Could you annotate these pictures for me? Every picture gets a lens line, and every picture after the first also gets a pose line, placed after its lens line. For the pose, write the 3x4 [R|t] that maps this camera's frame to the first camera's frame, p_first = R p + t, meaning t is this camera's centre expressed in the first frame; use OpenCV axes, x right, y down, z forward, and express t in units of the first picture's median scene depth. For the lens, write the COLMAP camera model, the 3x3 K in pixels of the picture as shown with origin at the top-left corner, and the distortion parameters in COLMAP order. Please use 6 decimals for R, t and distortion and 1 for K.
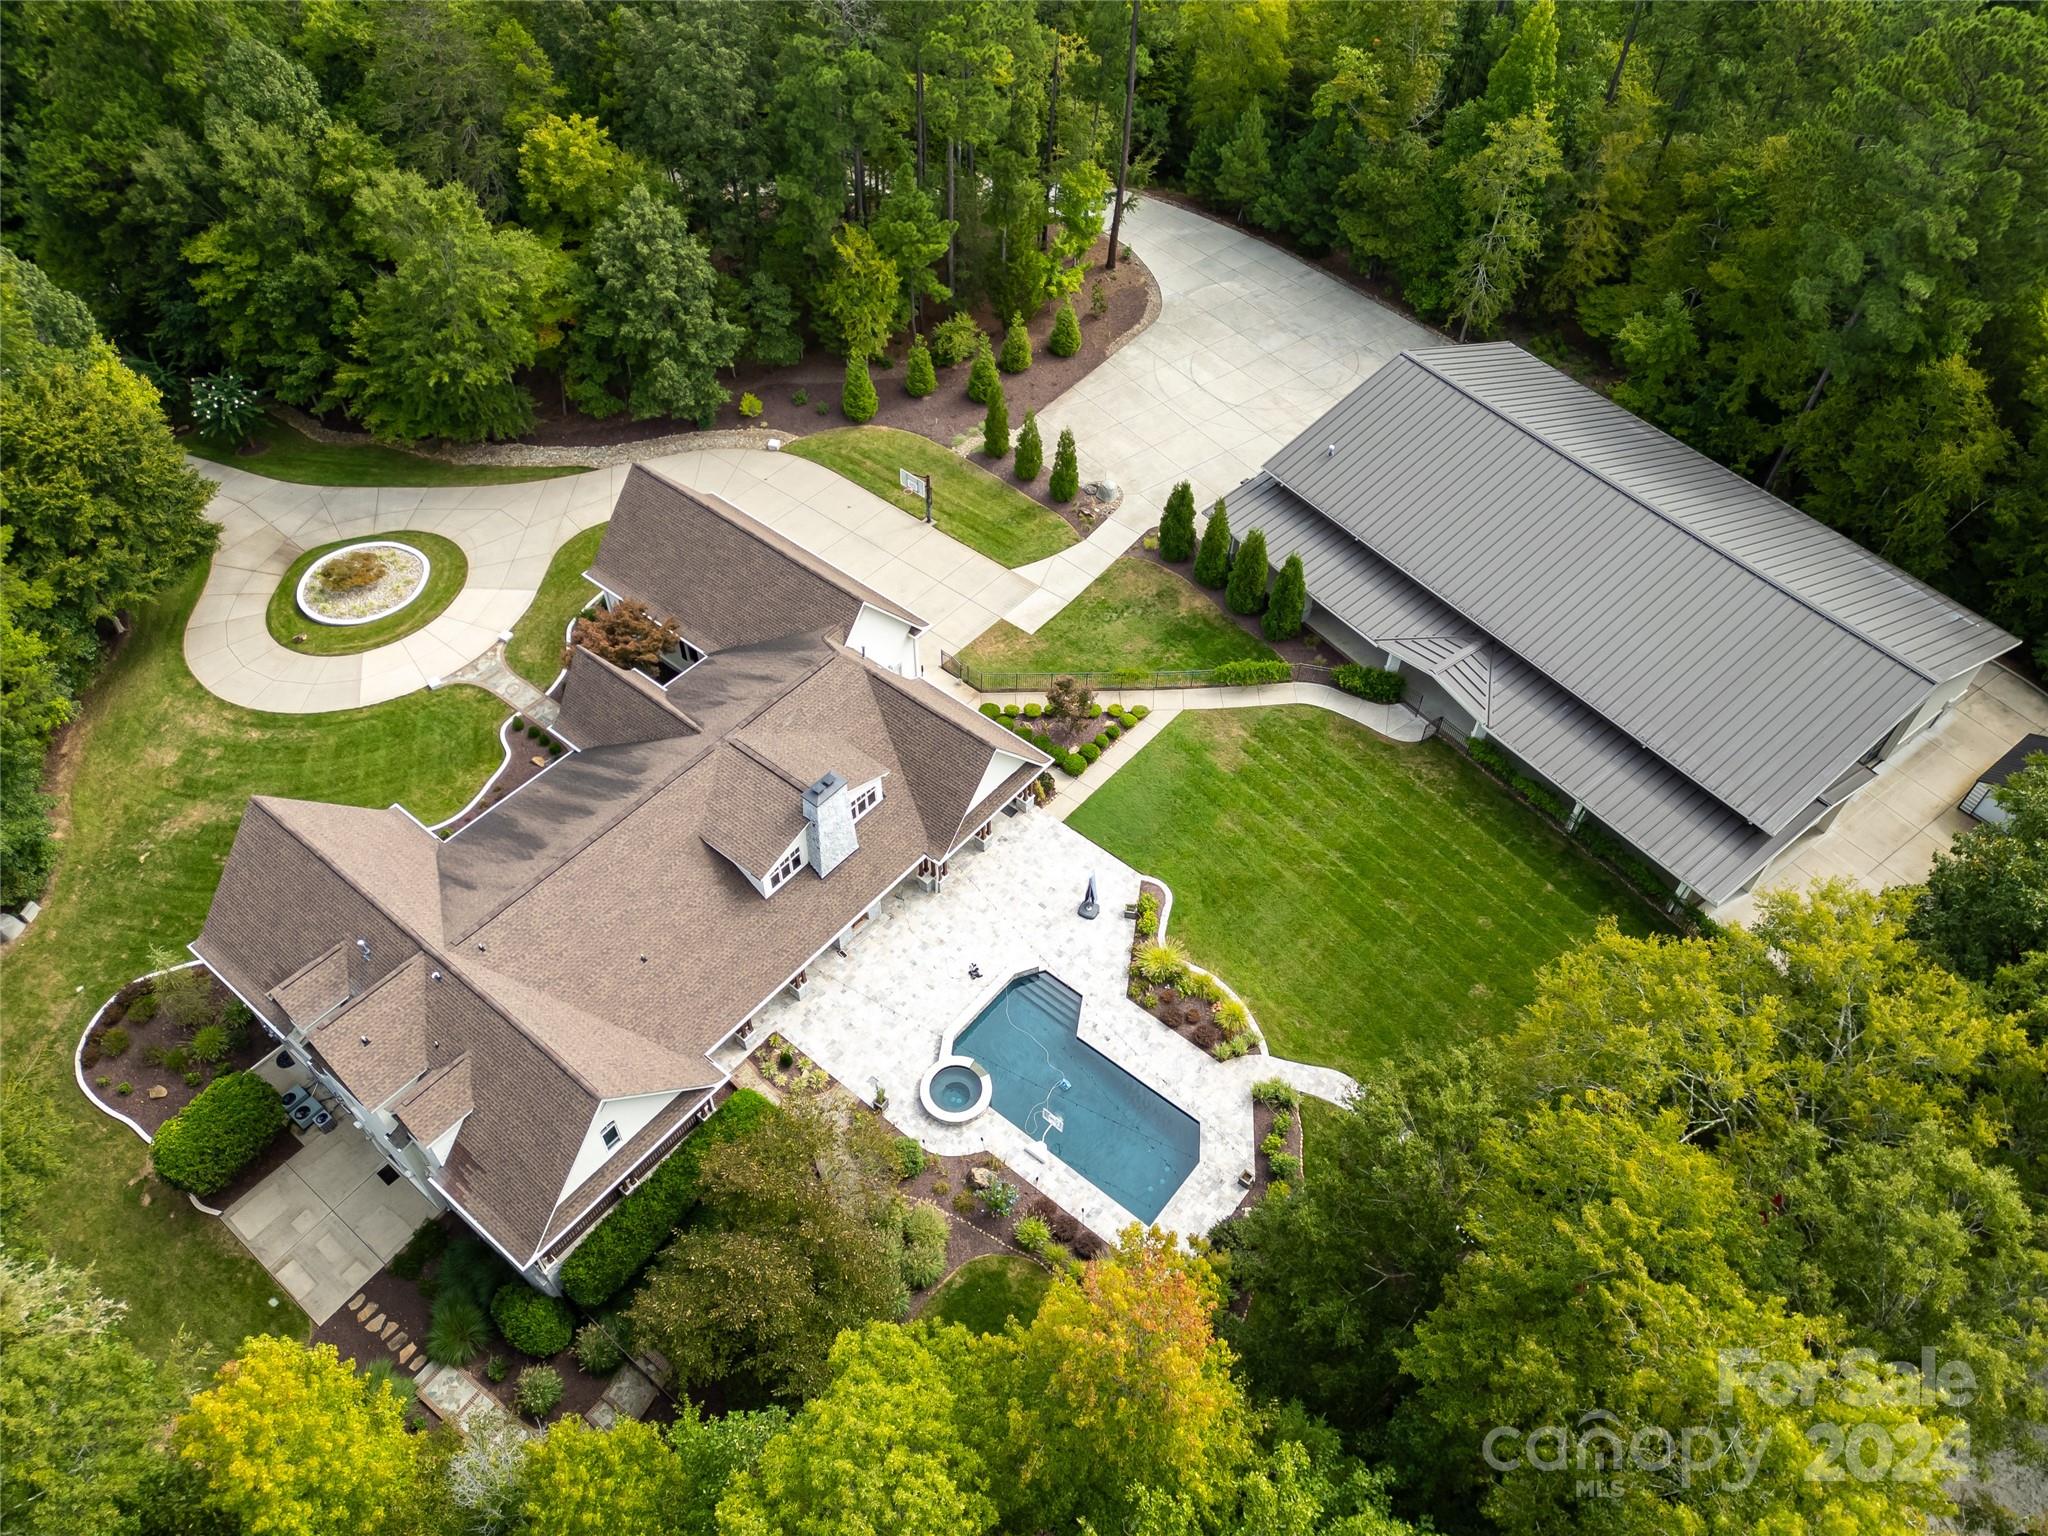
lens RADIAL K [[1489.7, 0, 1023.9], [0, 1489.7, 735.3], [0, 0, 1]] dist [0.064096, -0.002808]
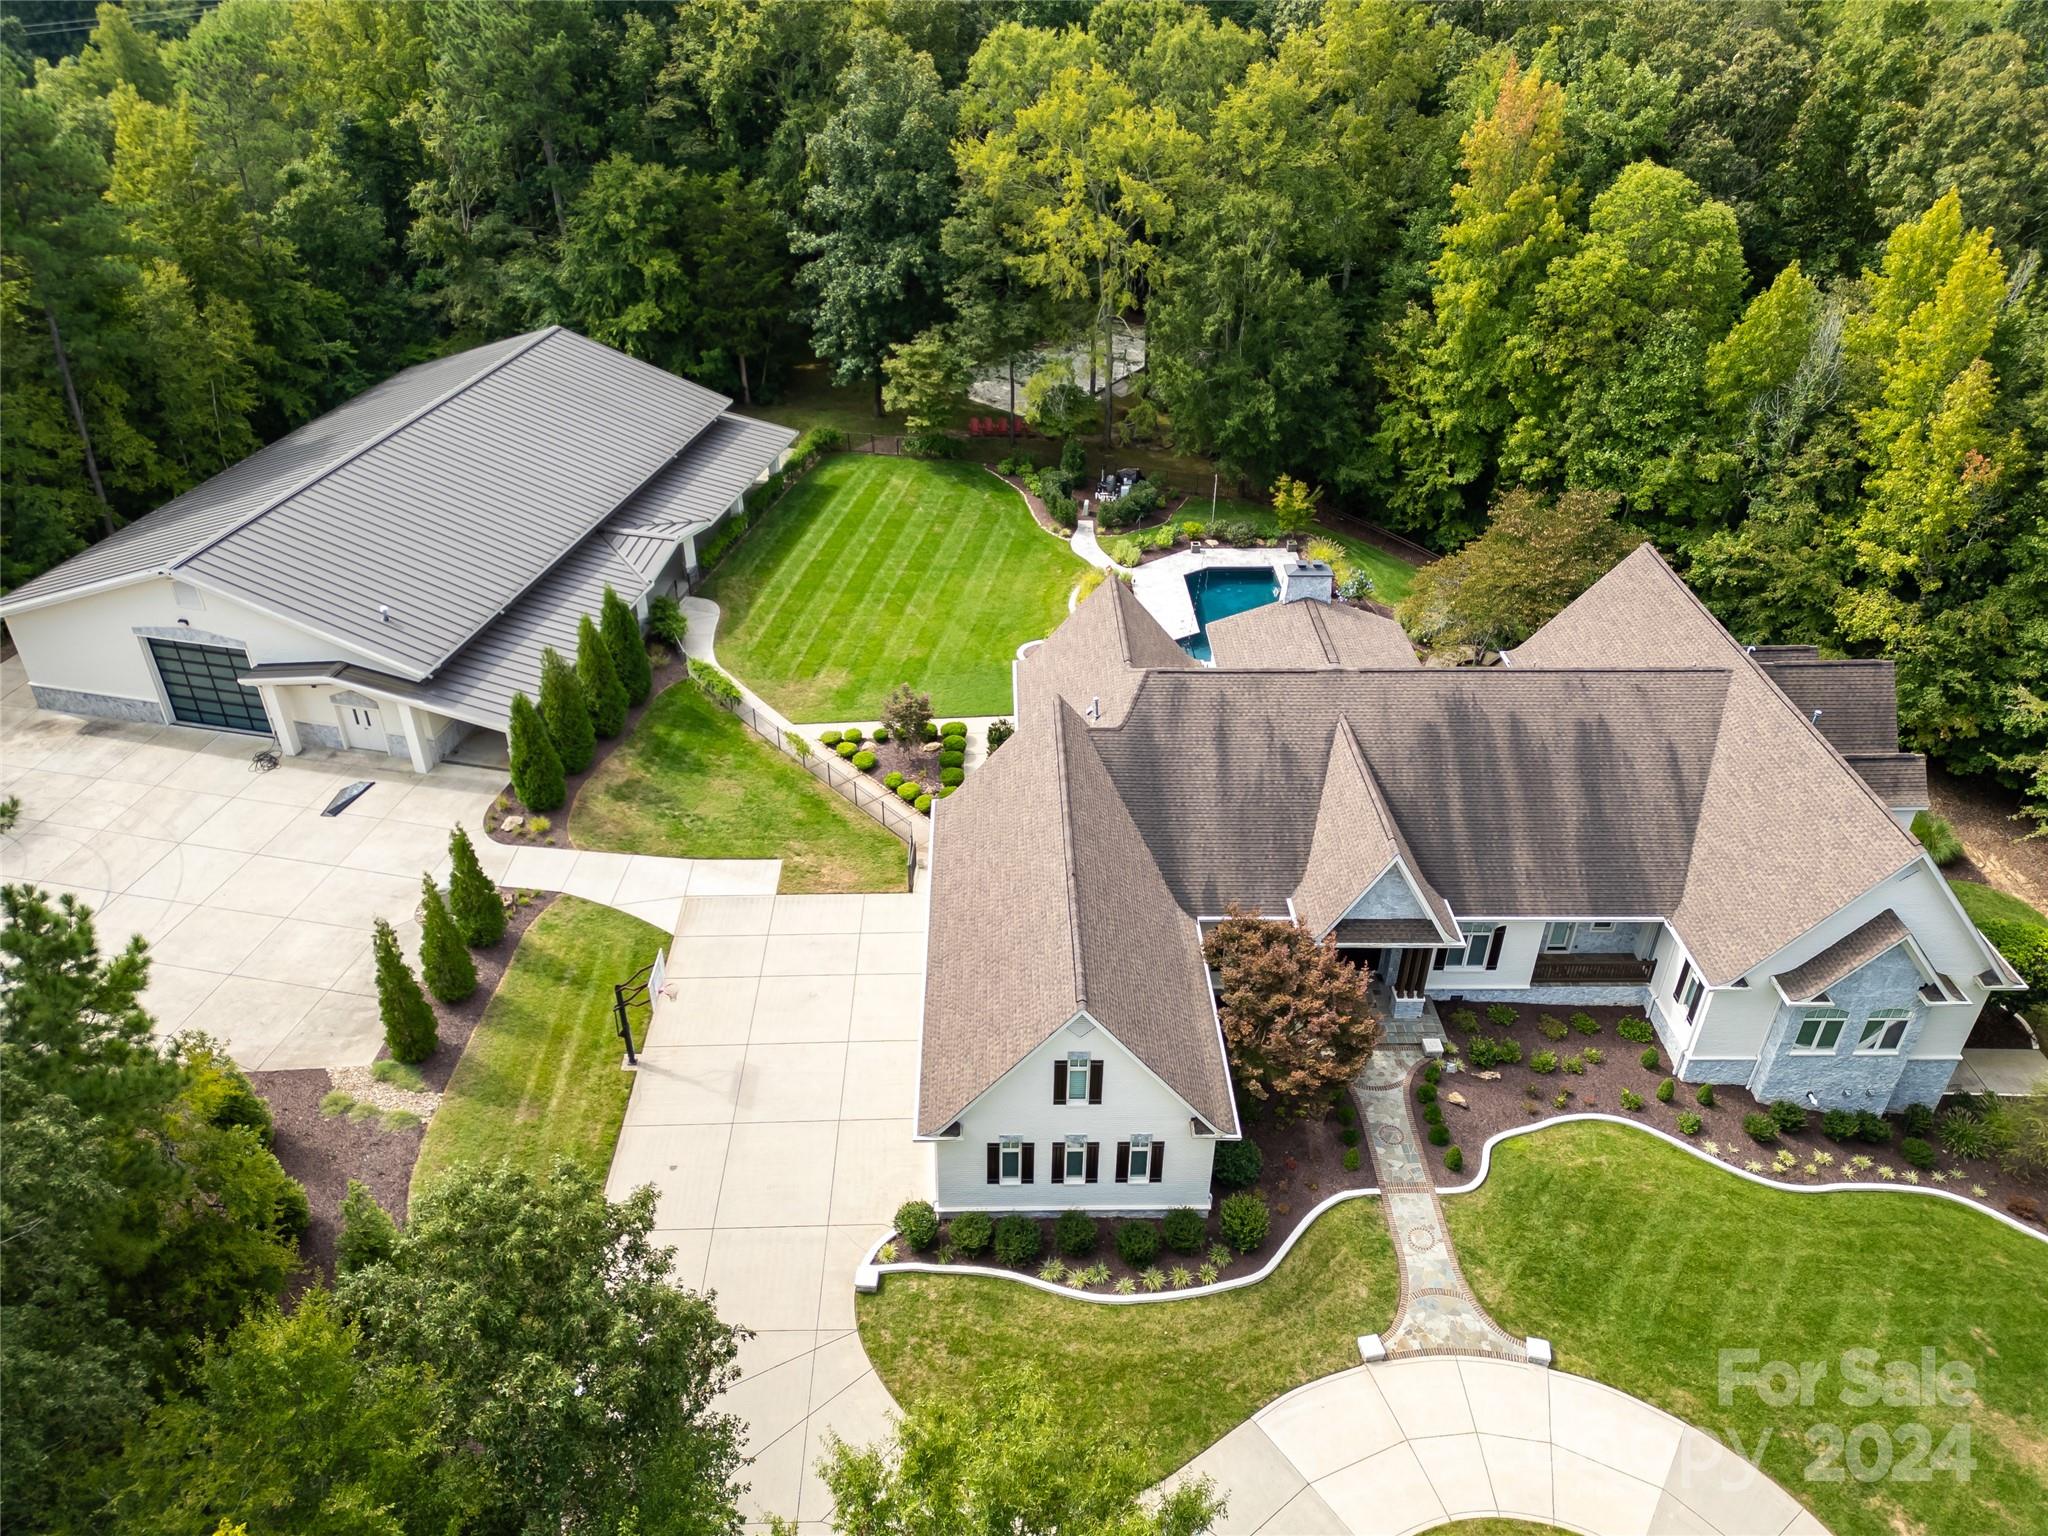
lens RADIAL K [[1489.7, 0, 1023.9], [0, 1489.7, 735.3], [0, 0, 1]] dist [0.064096, -0.002808]
pose [[-0.646536, -0.446228, 0.618766, -0.486253], [0.537325, 0.309405, 0.784570, -0.587269], [-0.541547, 0.839731, 0.039728, 0.856306]]
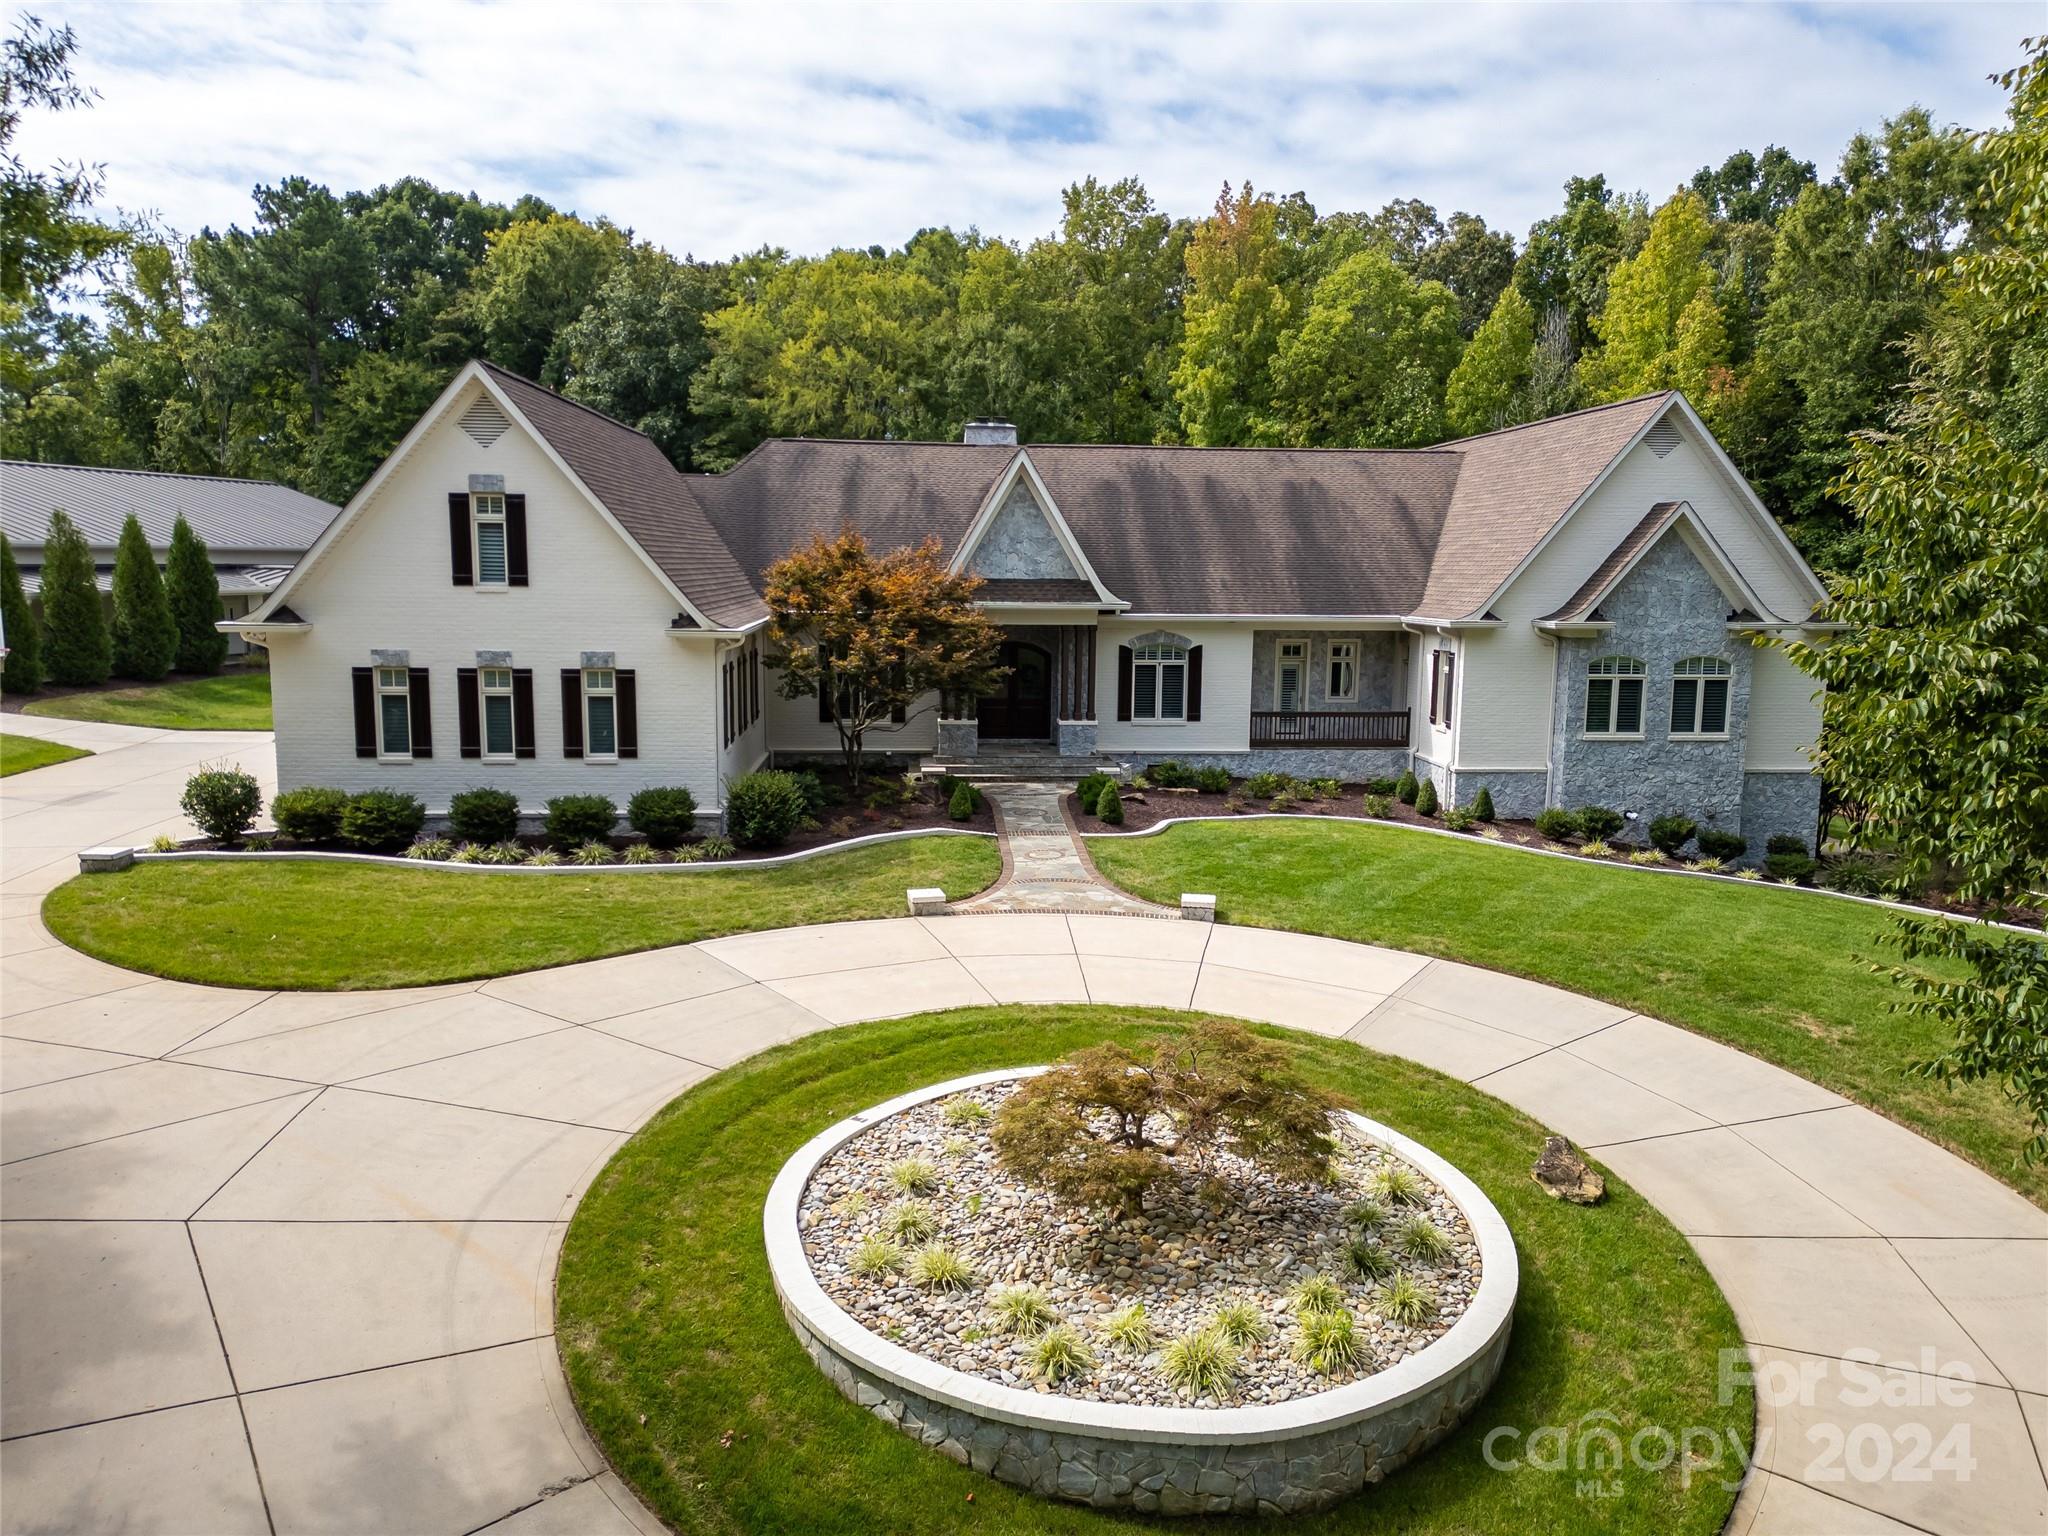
lens RADIAL K [[1489.7, 0, 1023.9], [0, 1489.7, 735.3], [0, 0, 1]] dist [0.064096, -0.002808]
pose [[-0.673838, -0.114730, 0.729918, -0.570947], [0.523199, 0.623461, 0.580998, -0.258758], [-0.521733, 0.773391, -0.360085, 1.054186]]
